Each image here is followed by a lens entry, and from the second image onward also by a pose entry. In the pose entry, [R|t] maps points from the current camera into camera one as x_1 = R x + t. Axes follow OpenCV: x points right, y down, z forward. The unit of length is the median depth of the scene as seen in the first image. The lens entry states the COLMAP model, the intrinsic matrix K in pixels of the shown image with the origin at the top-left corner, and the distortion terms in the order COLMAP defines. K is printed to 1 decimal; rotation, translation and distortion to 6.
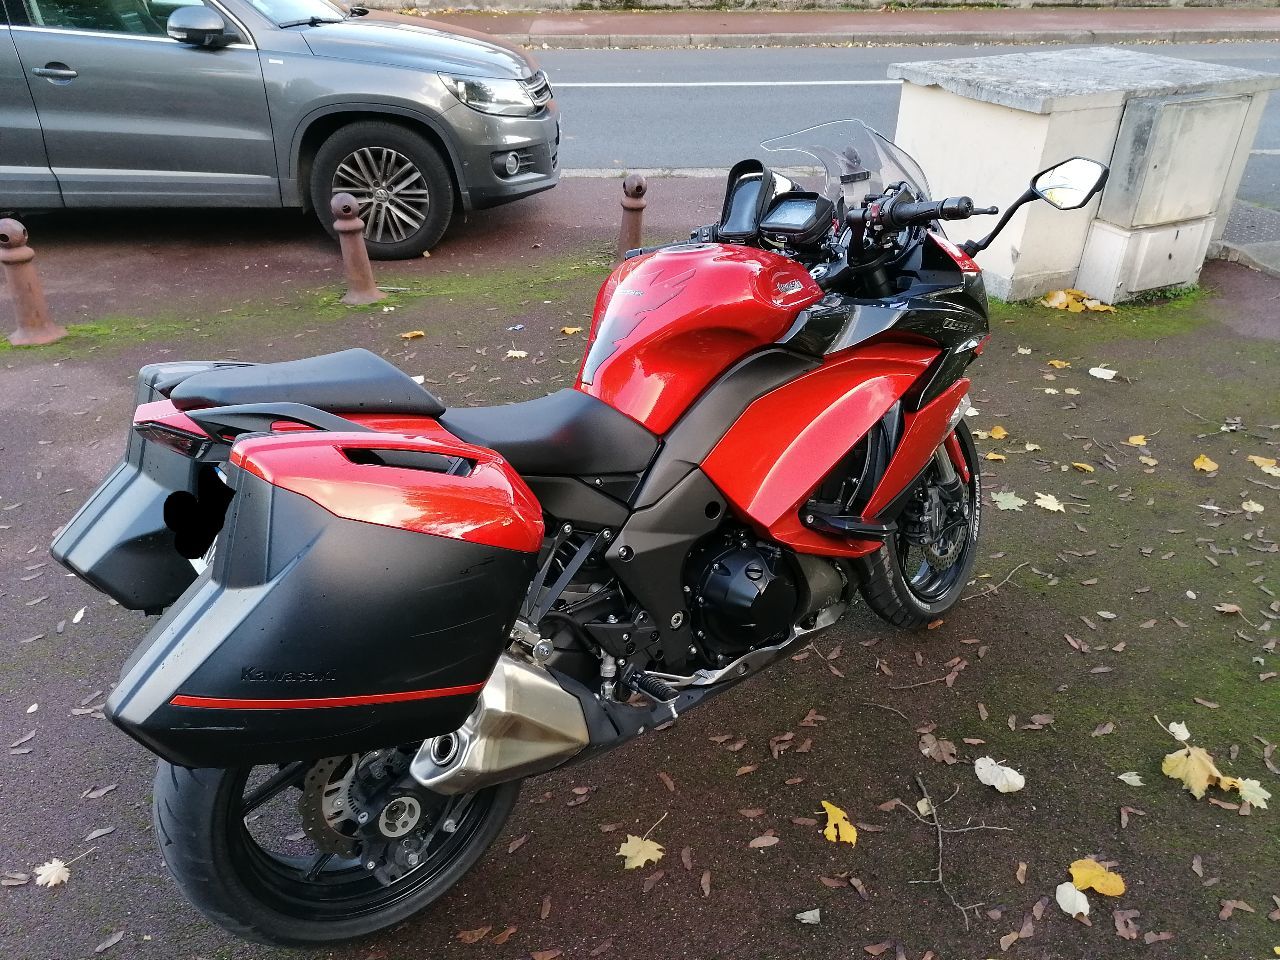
lens RADIAL K [[966.5, 0, 645.1], [0, 966.5, 475.8], [0, 0, 1]] dist [0.102858, -0.115848]
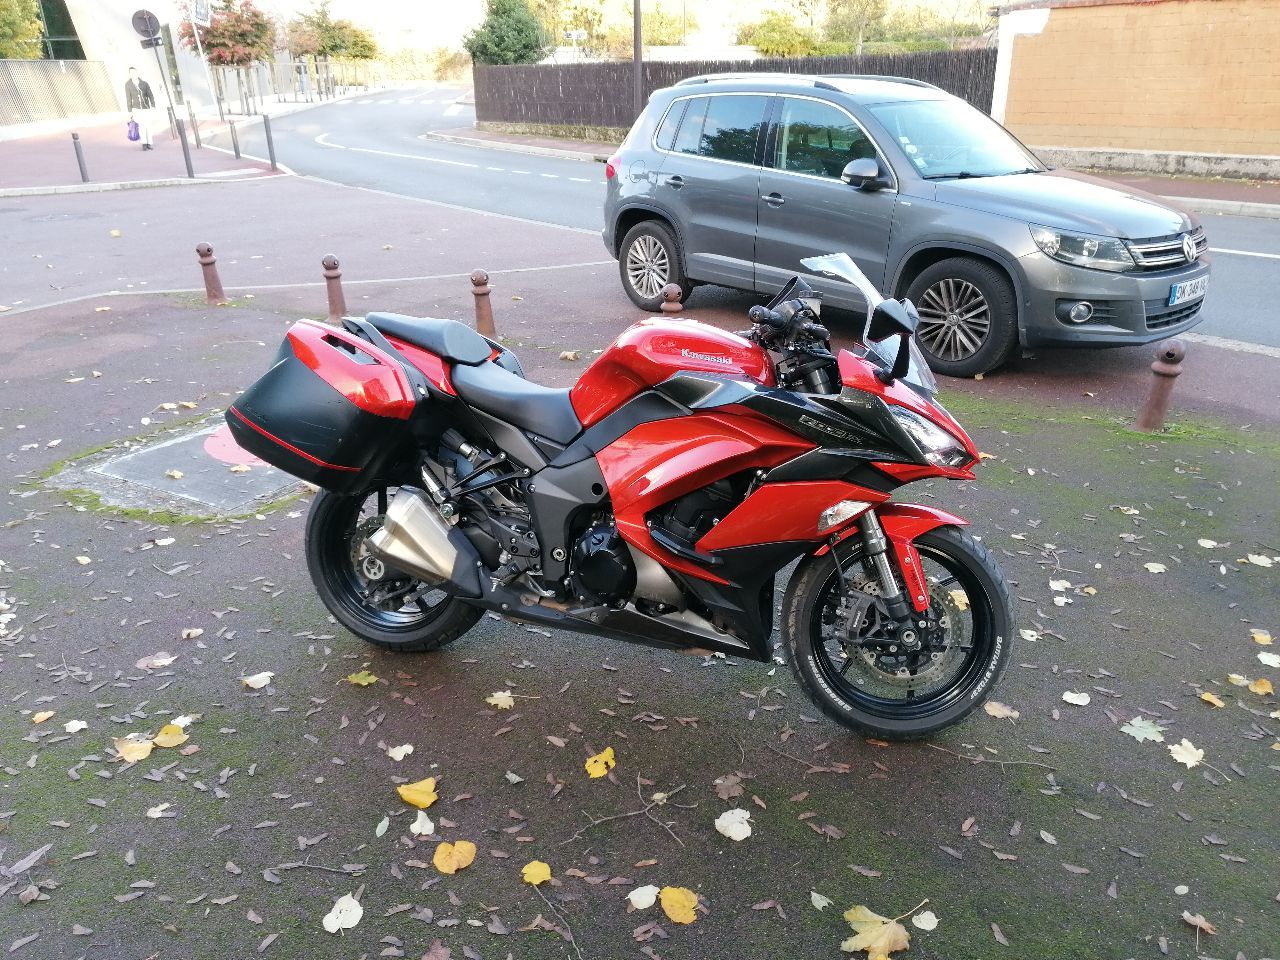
lens RADIAL K [[966.5, 0, 645.1], [0, 966.5, 475.8], [0, 0, 1]] dist [0.102858, -0.115848]
pose [[0.585646, 0.289695, -0.757031, 0.448338], [-0.394541, 0.917728, 0.045969, -0.028755], [0.708065, 0.271758, 0.651760, 0.046920]]
